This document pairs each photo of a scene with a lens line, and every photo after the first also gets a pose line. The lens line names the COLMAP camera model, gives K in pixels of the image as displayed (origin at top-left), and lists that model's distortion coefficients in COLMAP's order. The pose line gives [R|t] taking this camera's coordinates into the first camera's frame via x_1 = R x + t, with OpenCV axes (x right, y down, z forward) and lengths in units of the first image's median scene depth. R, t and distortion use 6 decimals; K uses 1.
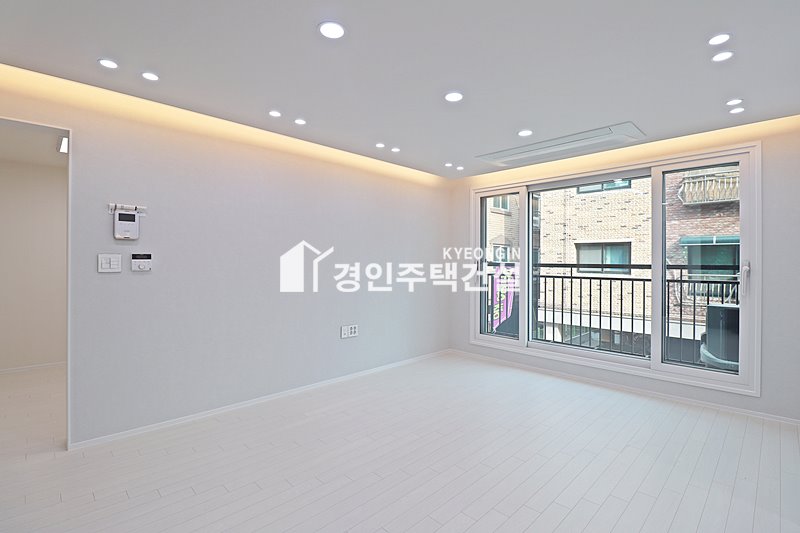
lens RADIAL K [[367.5, 0, 420.9], [0, 367.5, 262.3], [0, 0, 1]] dist [-0.002319, -0.012633]
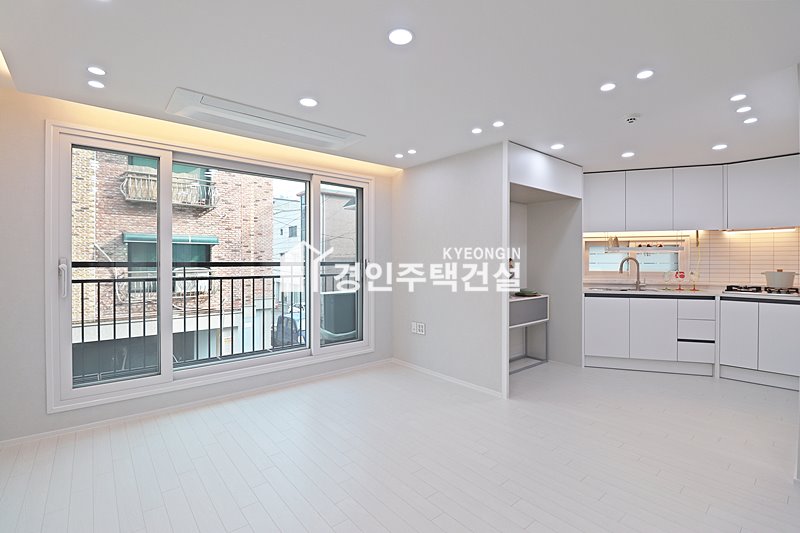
lens RADIAL K [[367.5, 0, 392.1], [0, 367.5, 264.4], [0, 0, 1]] dist [-0.002319, -0.012633]
pose [[0.171882, -0.016451, 0.984980, -0.115344], [0.002579, 0.999865, 0.016249, -0.001069], [-0.985114, -0.000253, 0.171901, 0.151023]]
